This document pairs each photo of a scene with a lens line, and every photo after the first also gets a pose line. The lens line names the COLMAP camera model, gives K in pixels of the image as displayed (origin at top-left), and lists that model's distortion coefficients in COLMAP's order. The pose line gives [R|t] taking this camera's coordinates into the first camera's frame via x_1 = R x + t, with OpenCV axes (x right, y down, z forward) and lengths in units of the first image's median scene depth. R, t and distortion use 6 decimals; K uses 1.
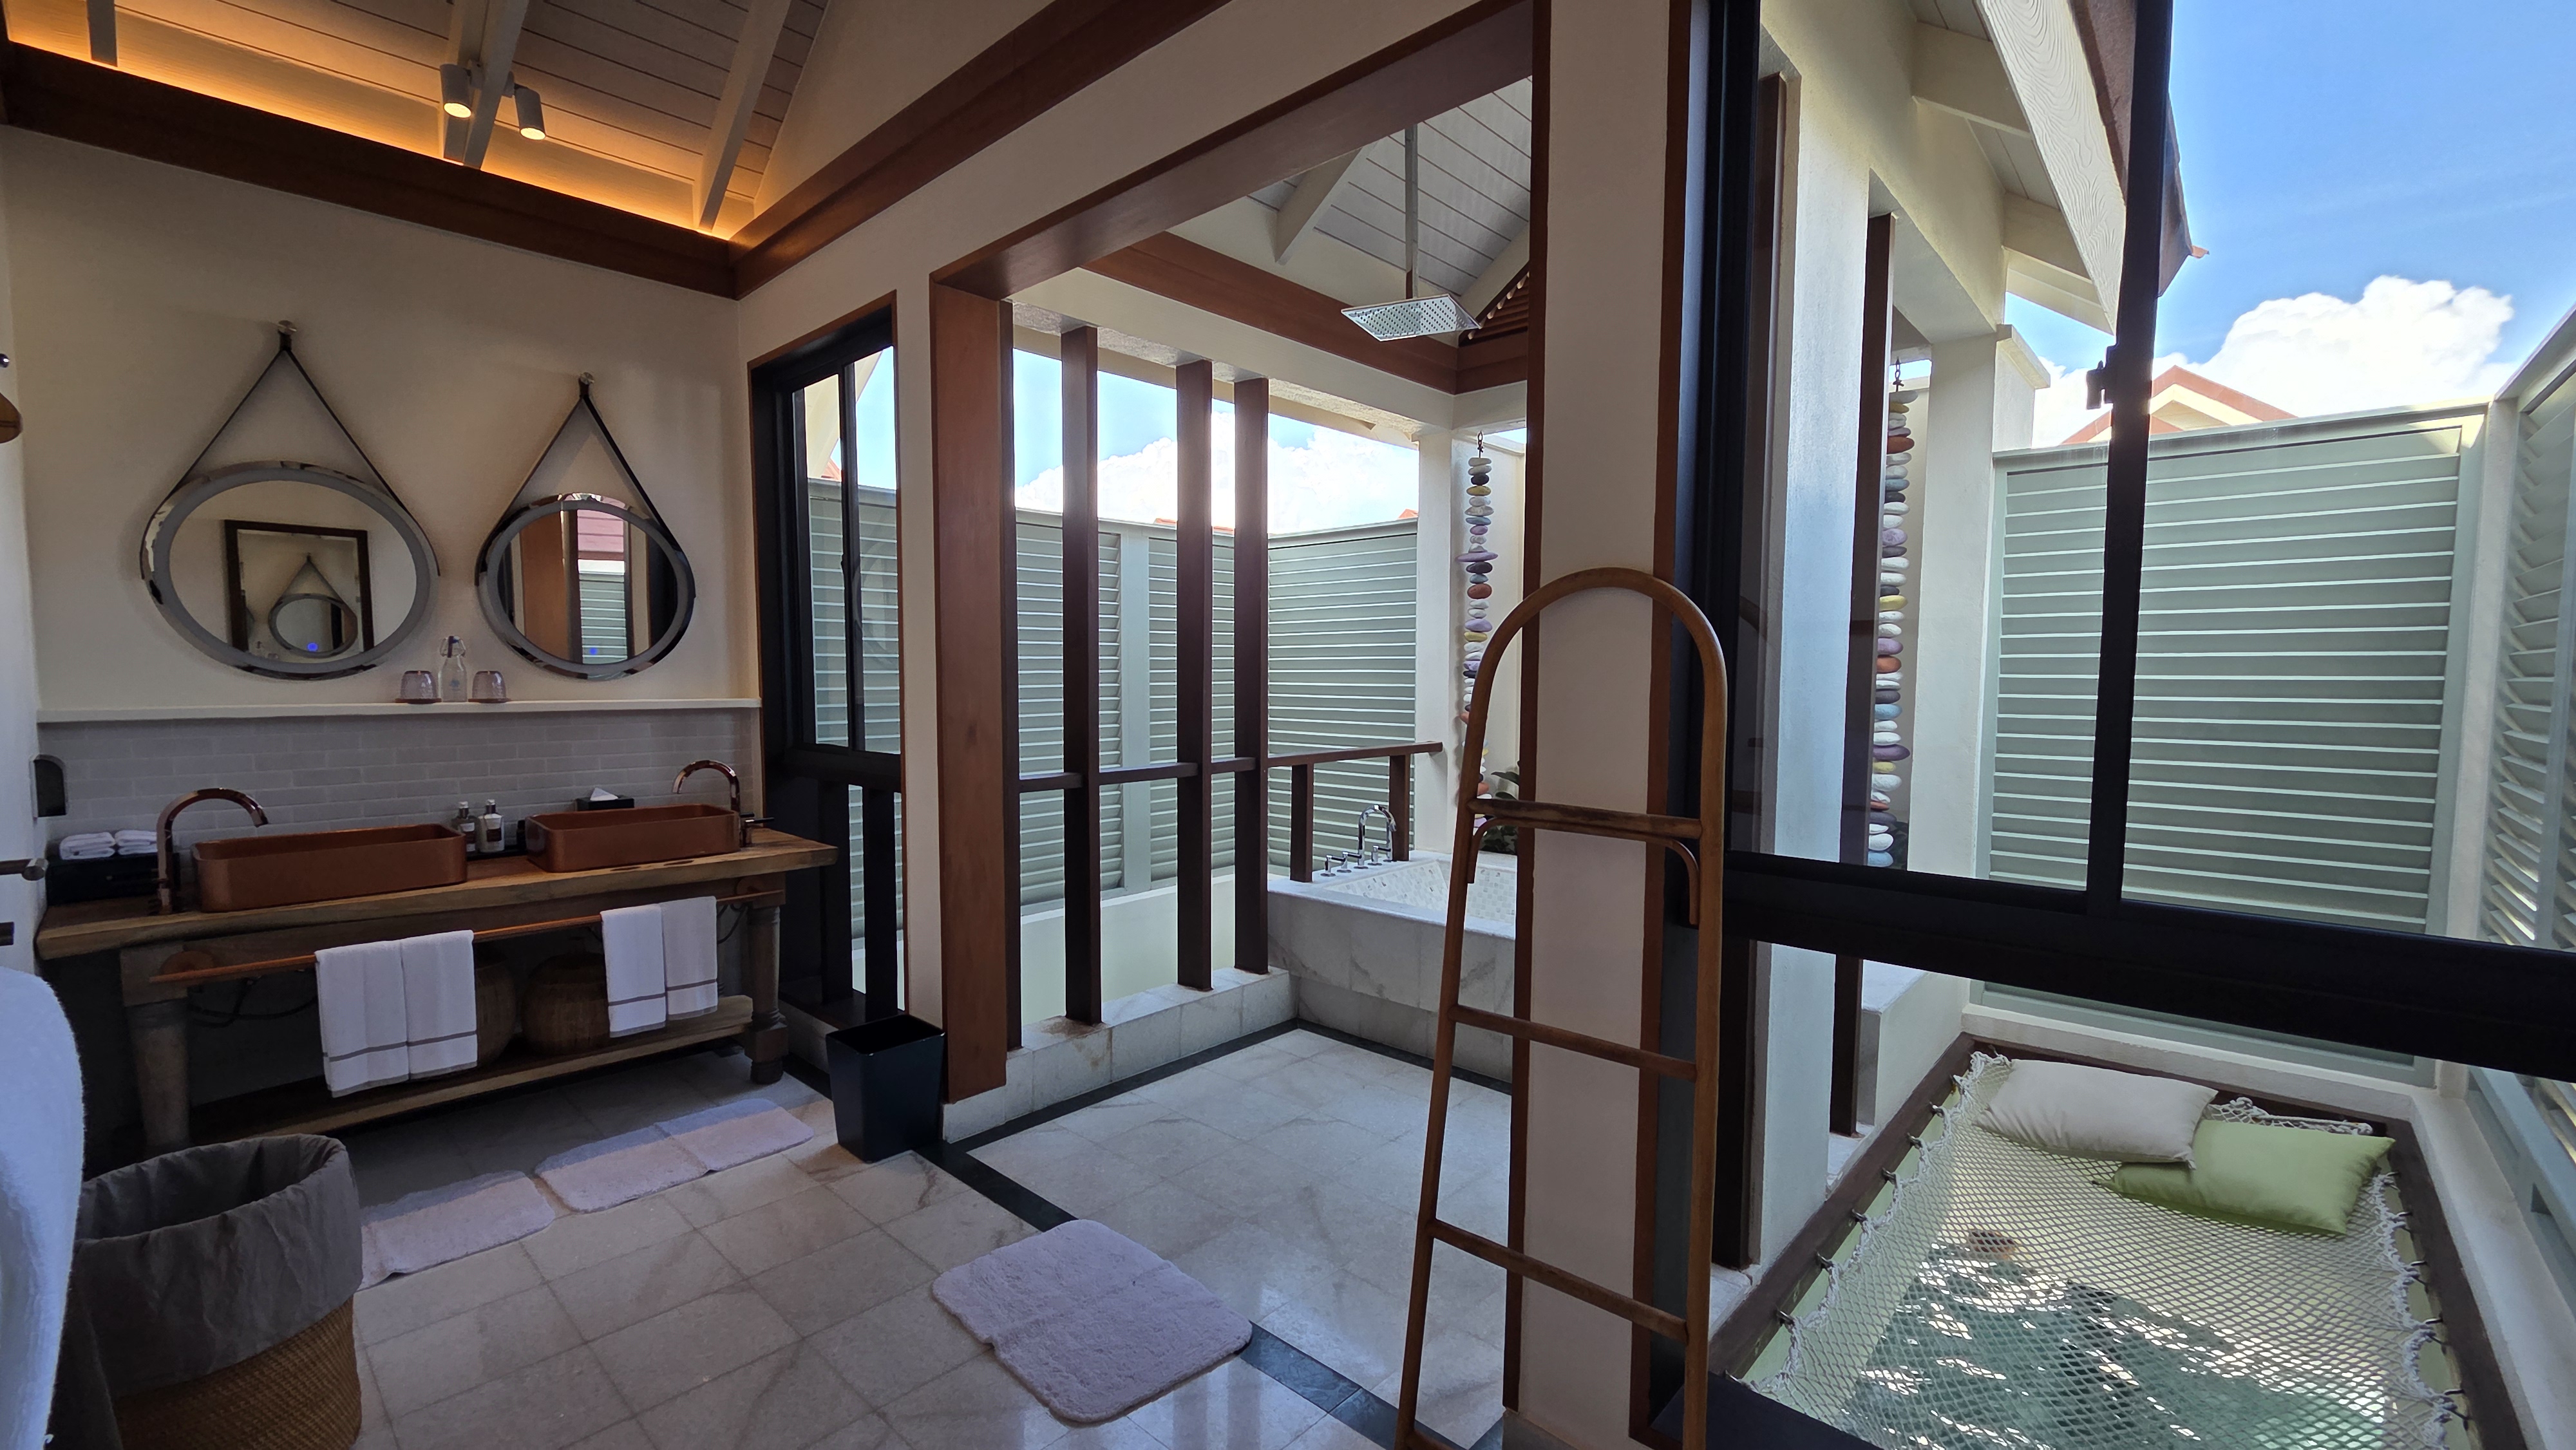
lens RADIAL K [[1052.3, 0, 1282.6], [0, 1052.3, 737.8], [0, 0, 1]] dist [0.003395, -0.001614]
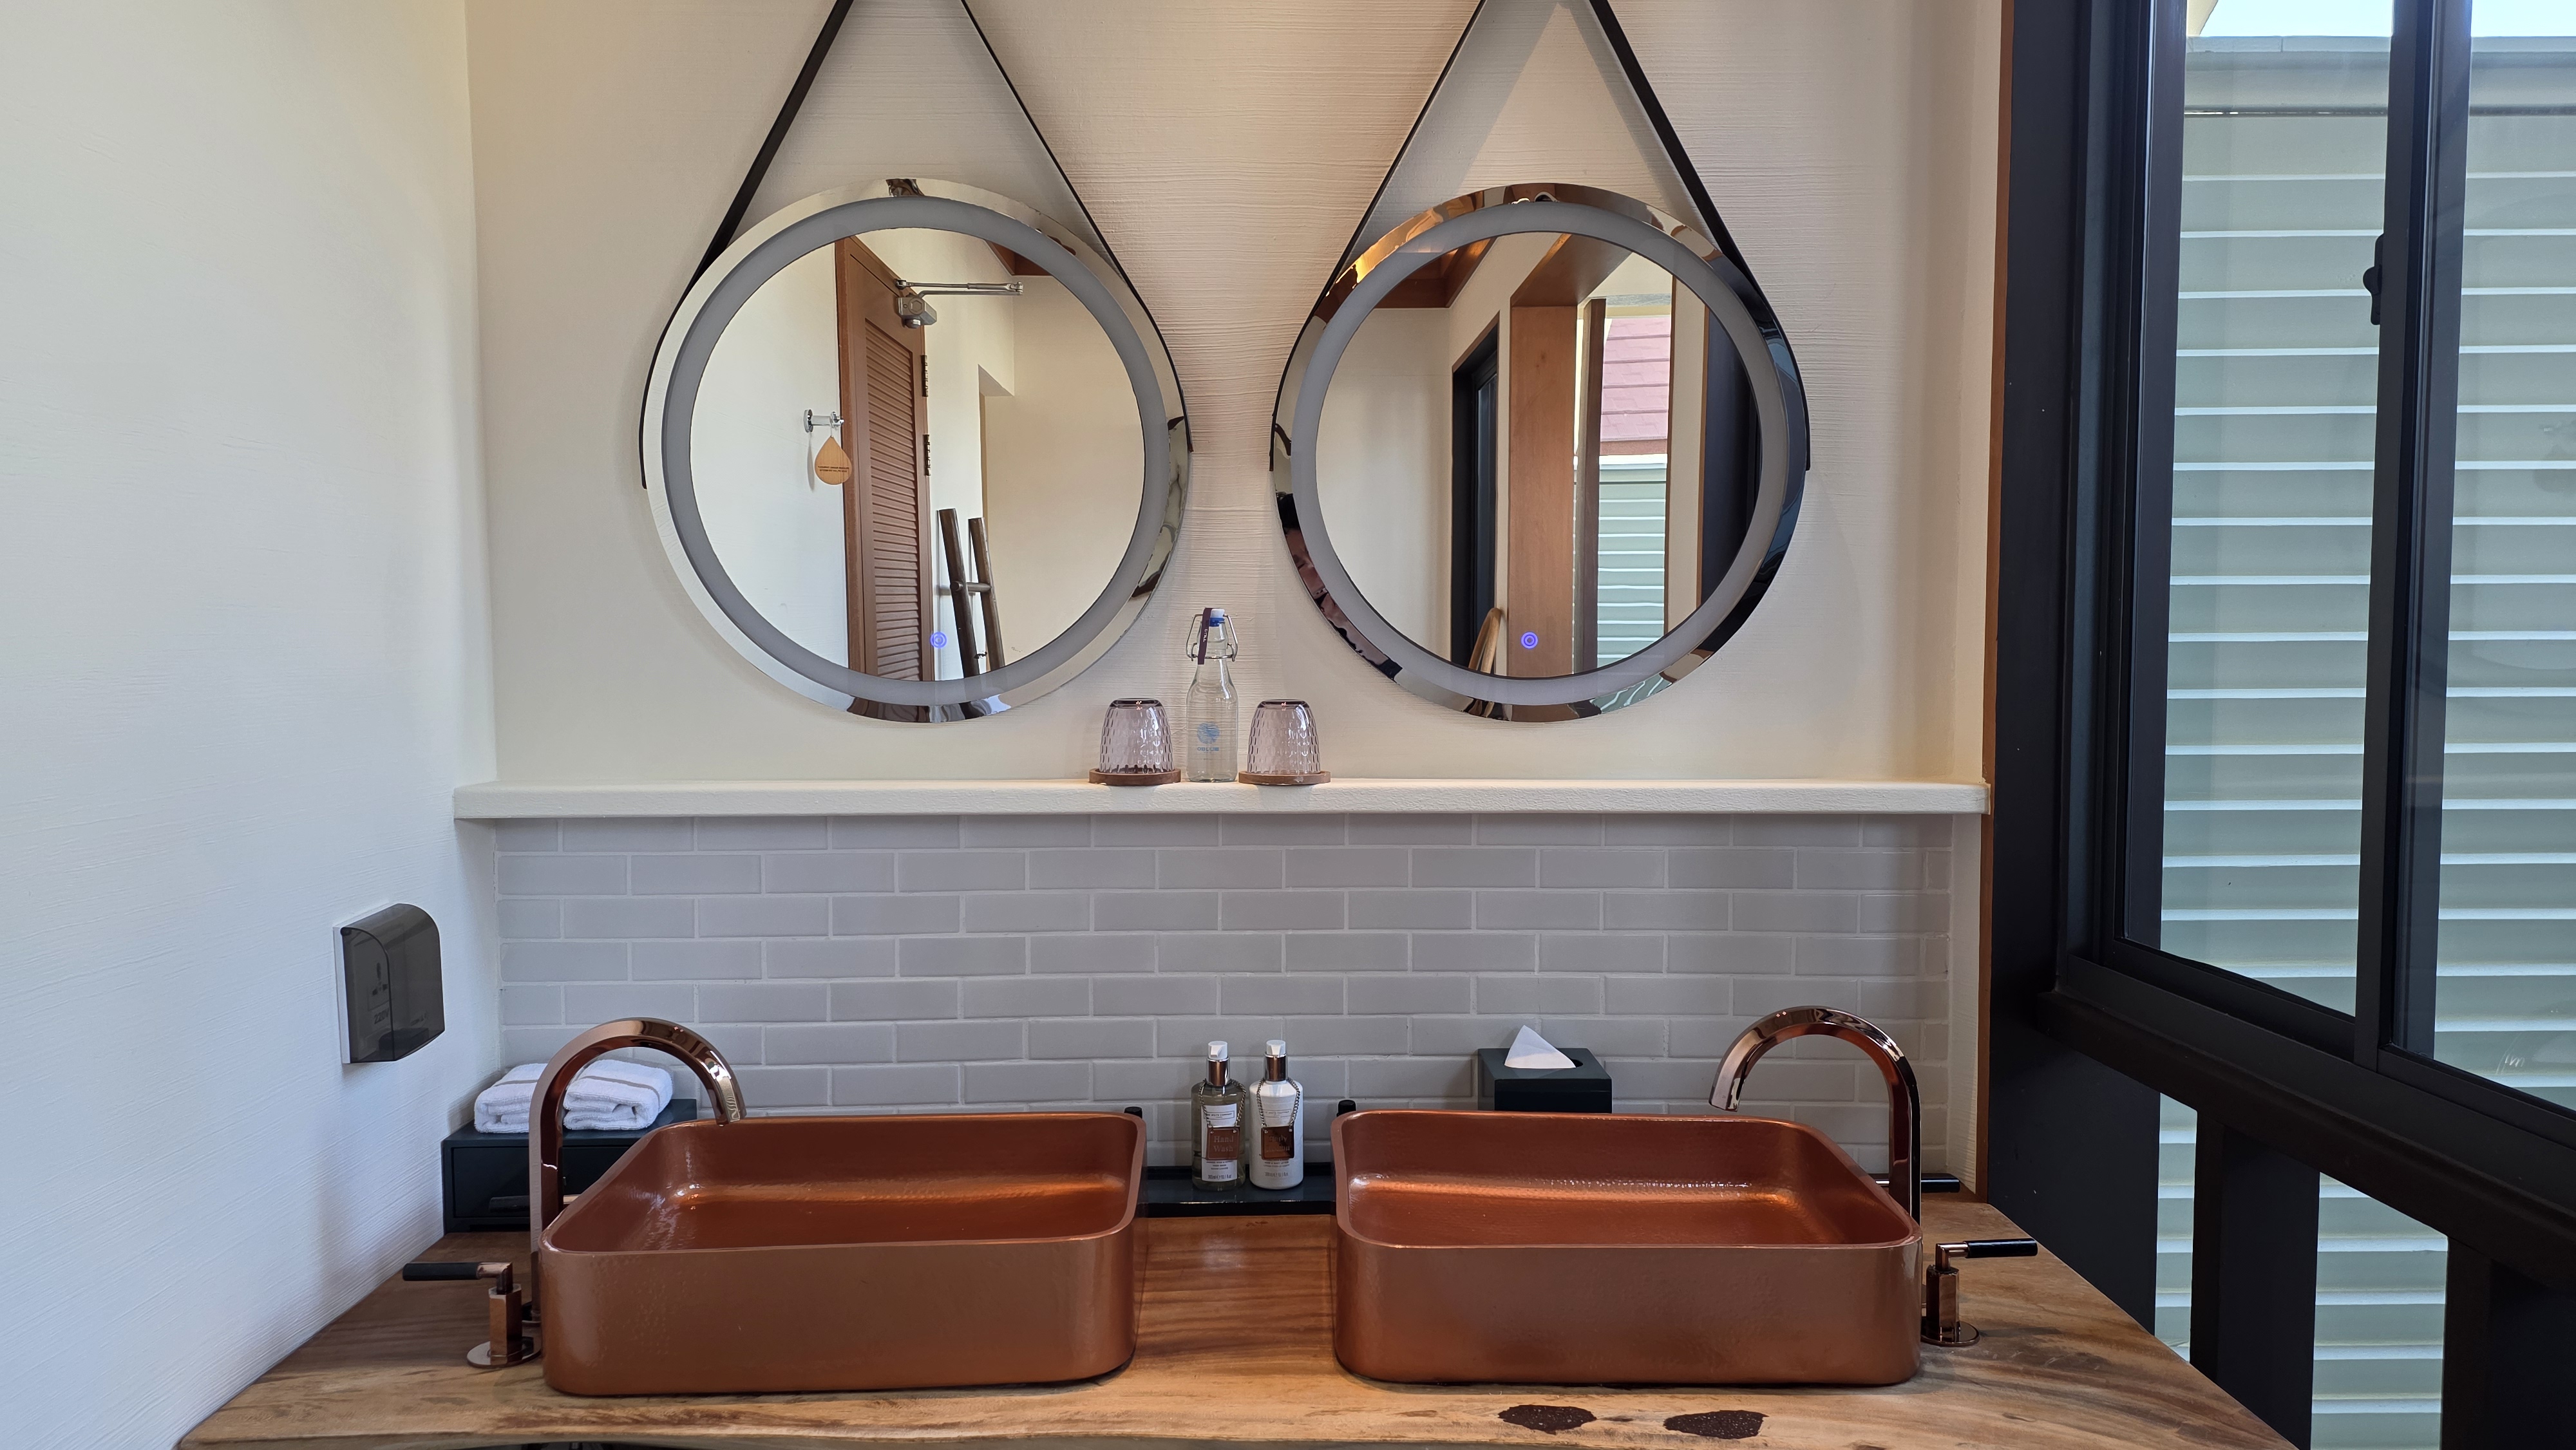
lens RADIAL K [[1697.4, 0, 1278.7], [0, 1697.4, 734.1], [0, 0, 1]] dist [0.046233, 0.000118]
pose [[0.696070, 0.039196, -0.716904, -0.320105], [-0.041734, 0.999029, 0.014099, -0.057246], [0.716760, 0.020105, 0.697030, 0.570237]]
